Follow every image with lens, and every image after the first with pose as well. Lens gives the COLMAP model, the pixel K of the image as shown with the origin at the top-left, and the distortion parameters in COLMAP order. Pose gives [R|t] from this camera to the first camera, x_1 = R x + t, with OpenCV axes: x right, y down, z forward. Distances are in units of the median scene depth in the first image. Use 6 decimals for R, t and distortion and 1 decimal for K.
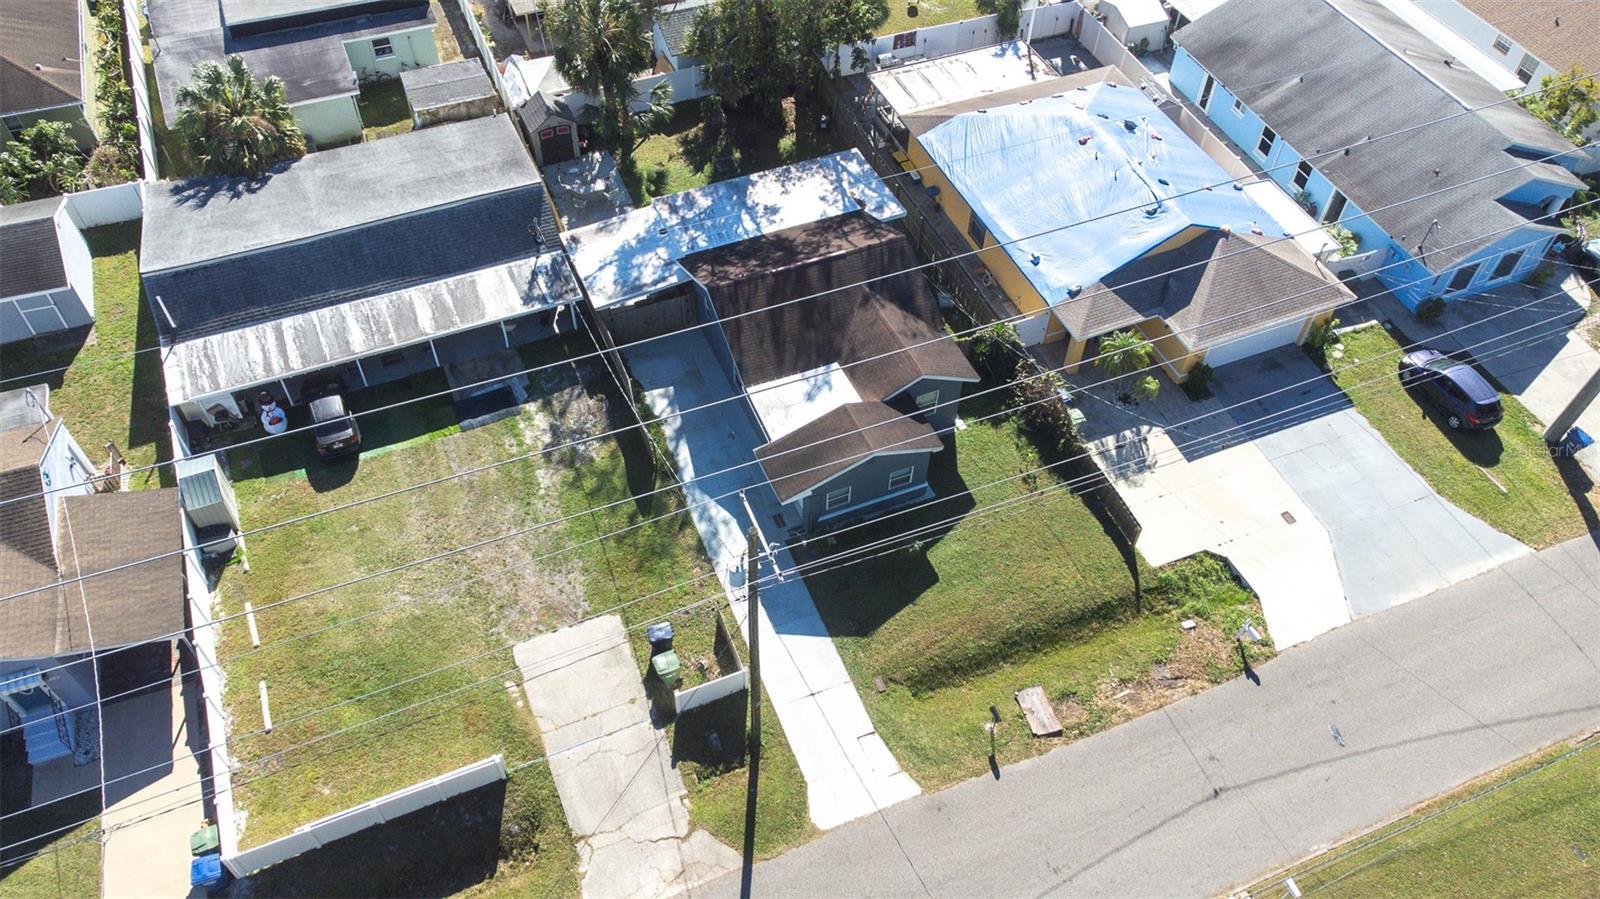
lens RADIAL K [[1193.6, 0, 795.9], [0, 1193.6, 446.1], [0, 0, 1]] dist [0.009593, 0.078765]
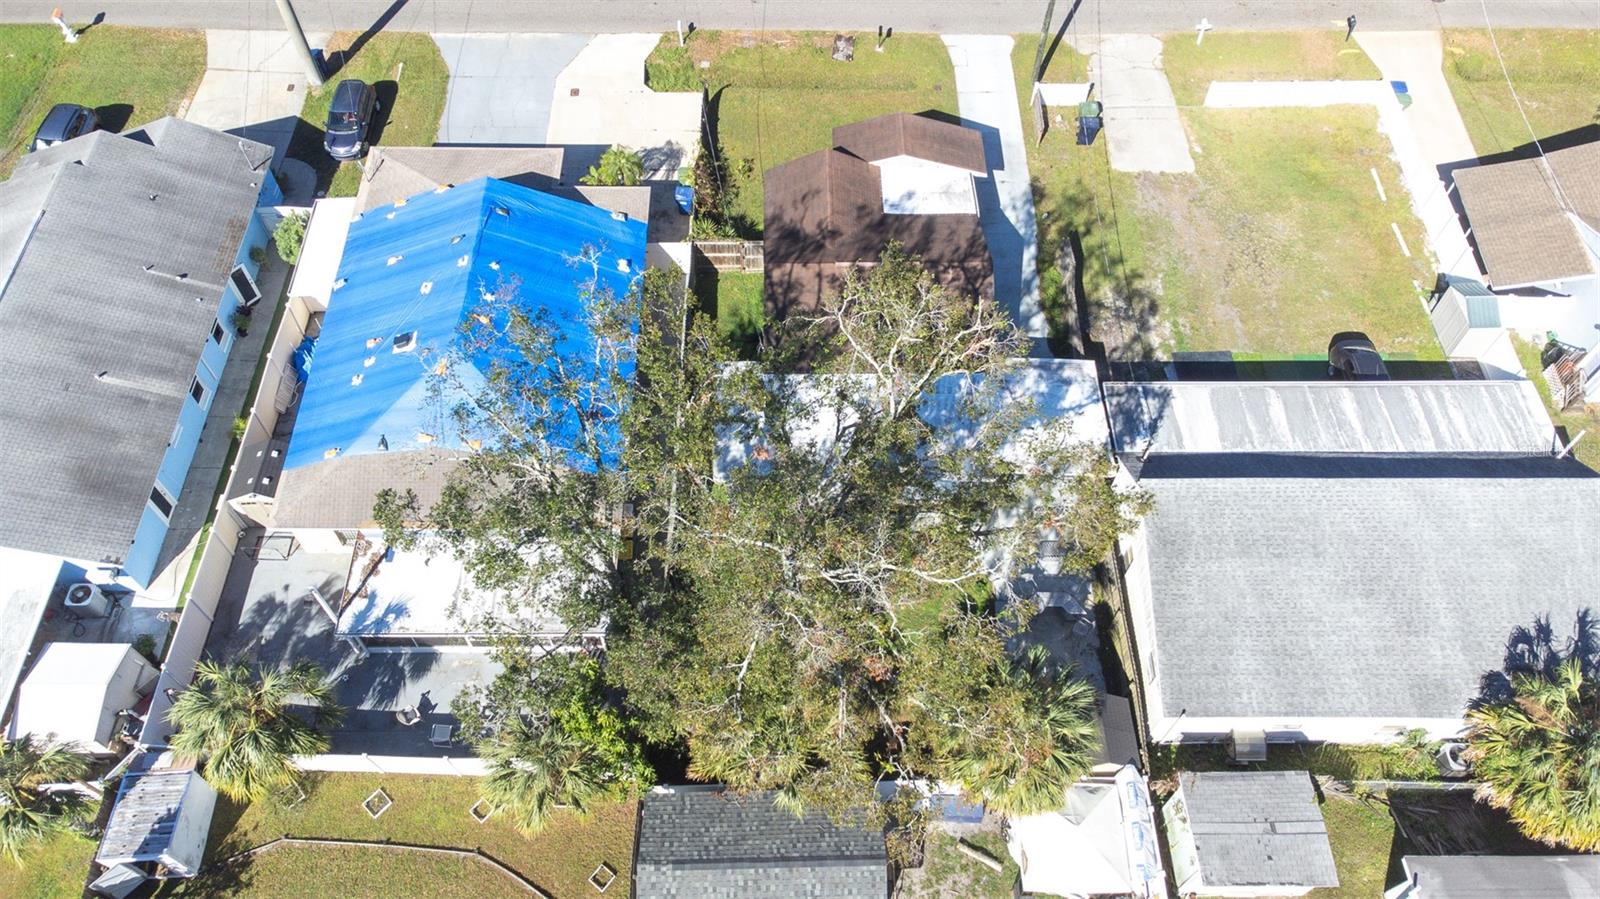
lens RADIAL K [[1193.6, 0, 795.9], [0, 1193.6, 446.1], [0, 0, 1]] dist [0.009593, 0.078765]
pose [[-0.924595, -0.332574, 0.185795, -0.151479], [0.272498, -0.236561, 0.932622, -1.080278], [-0.266214, 0.912926, 0.309349, 0.848590]]
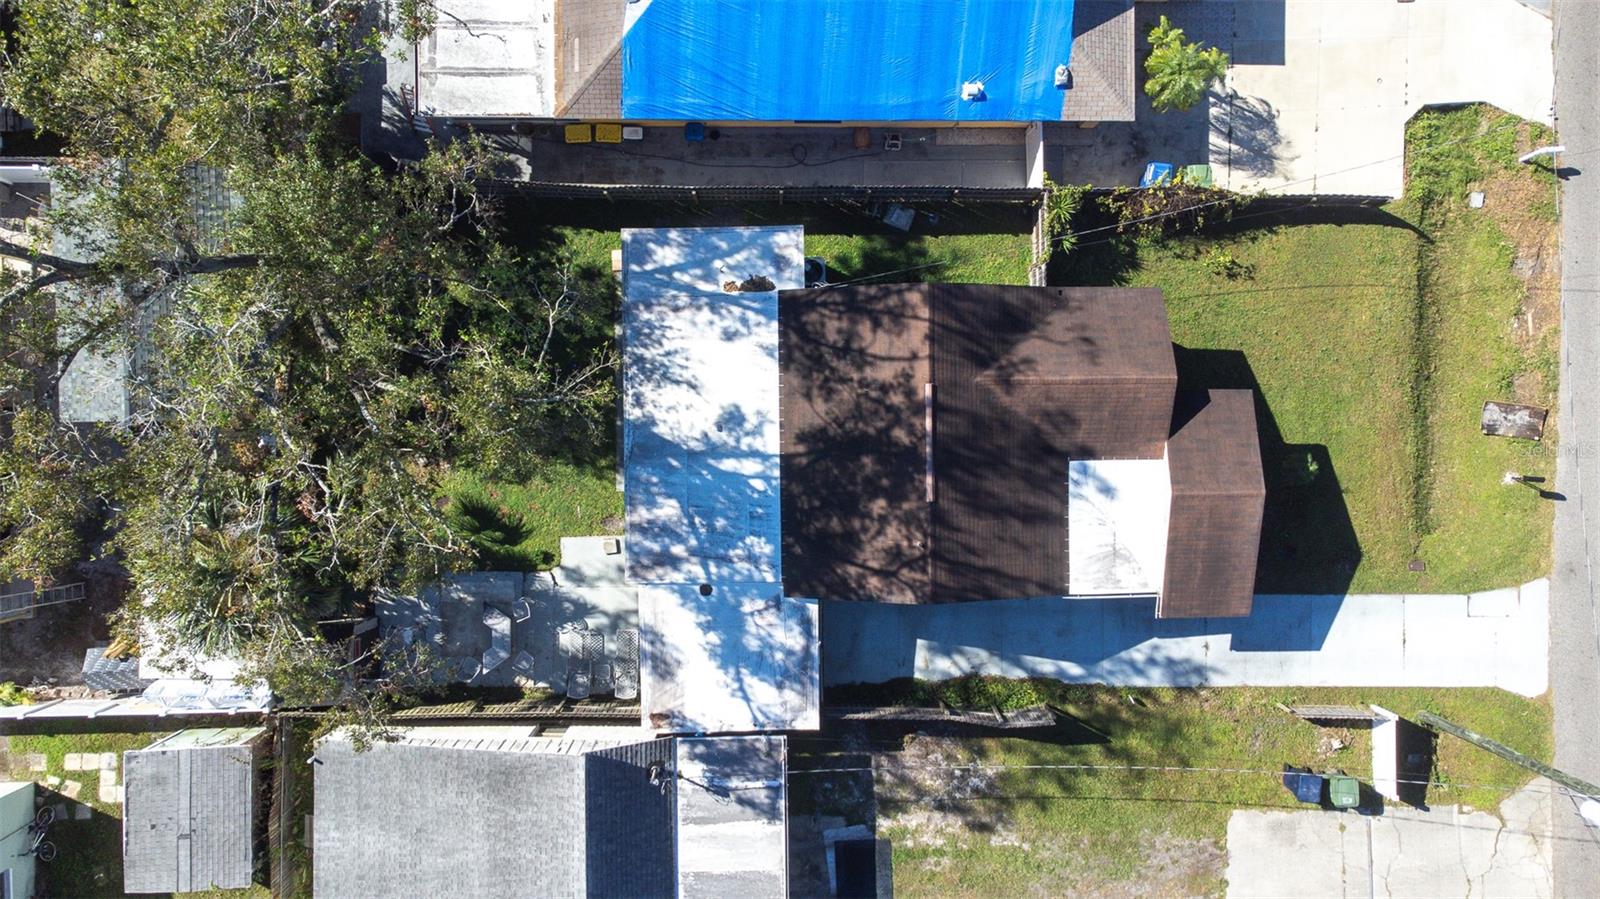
lens RADIAL K [[1193.6, 0, 795.9], [0, 1193.6, 446.1], [0, 0, 1]] dist [0.009593, 0.078765]
pose [[0.382579, -0.923696, -0.020482, -0.005860], [0.694988, 0.273104, 0.665136, -0.649588], [-0.608790, -0.268702, 0.746441, 0.536865]]
